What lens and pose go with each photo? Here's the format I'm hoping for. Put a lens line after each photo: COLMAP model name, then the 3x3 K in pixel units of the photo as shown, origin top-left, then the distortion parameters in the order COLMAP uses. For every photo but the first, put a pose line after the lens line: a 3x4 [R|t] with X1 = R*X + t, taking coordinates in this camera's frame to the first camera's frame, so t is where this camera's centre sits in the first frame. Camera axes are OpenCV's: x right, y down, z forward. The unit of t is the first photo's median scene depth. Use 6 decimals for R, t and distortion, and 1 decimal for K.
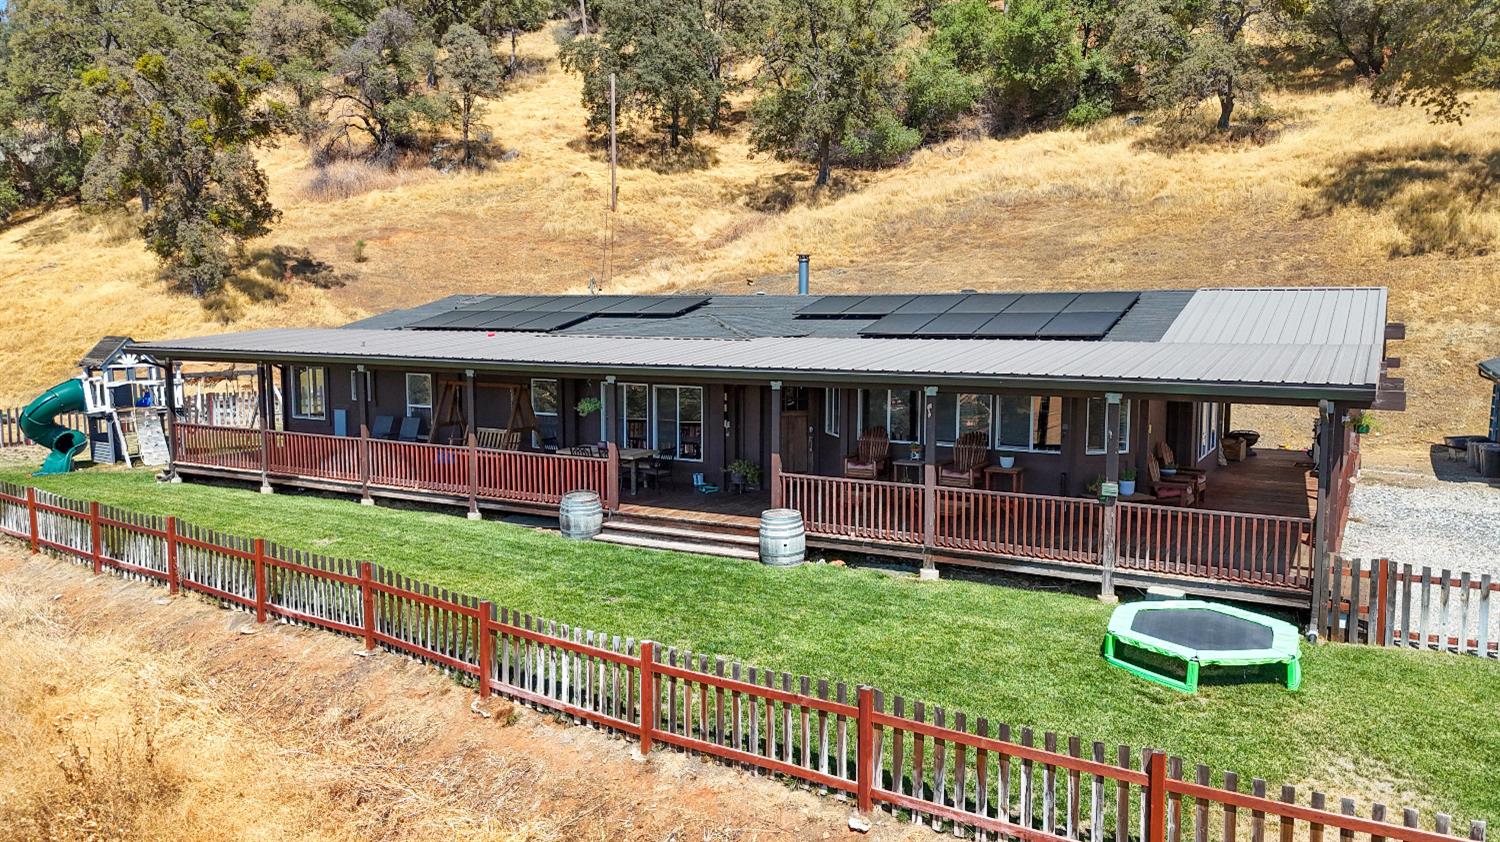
lens RADIAL K [[1100.9, 0, 747.9], [0, 1100.9, 416.9], [0, 0, 1]] dist [0.093905, -0.110120]
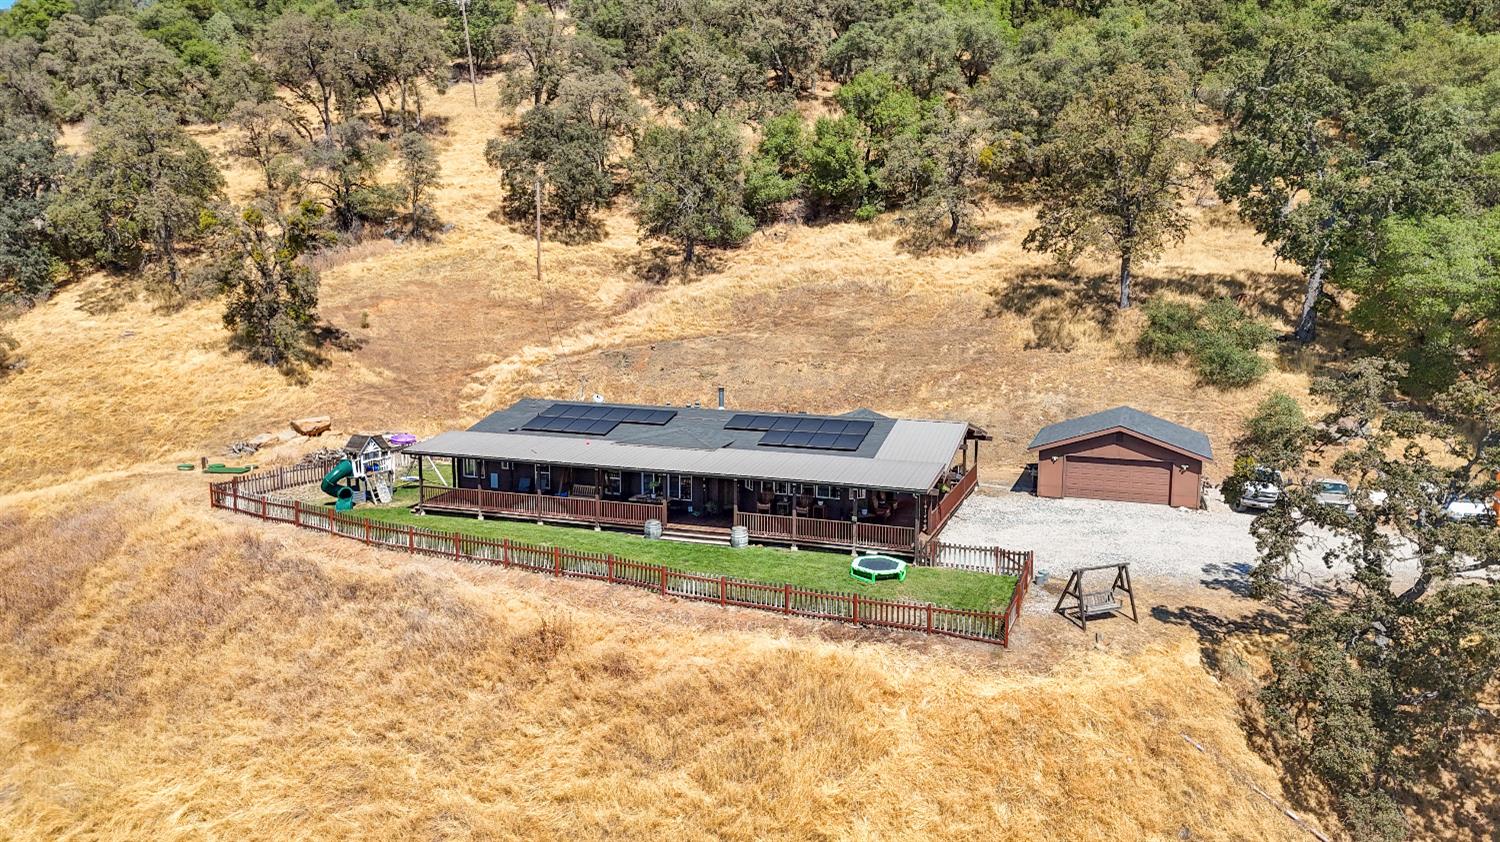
lens RADIAL K [[1100.9, 0, 747.9], [0, 1100.9, 416.9], [0, 0, 1]] dist [0.093905, -0.110120]
pose [[0.985747, -0.022384, 0.166739, -0.244965], [0.014407, 0.998700, 0.048899, -0.196973], [-0.167617, -0.045799, 0.984788, -1.022068]]
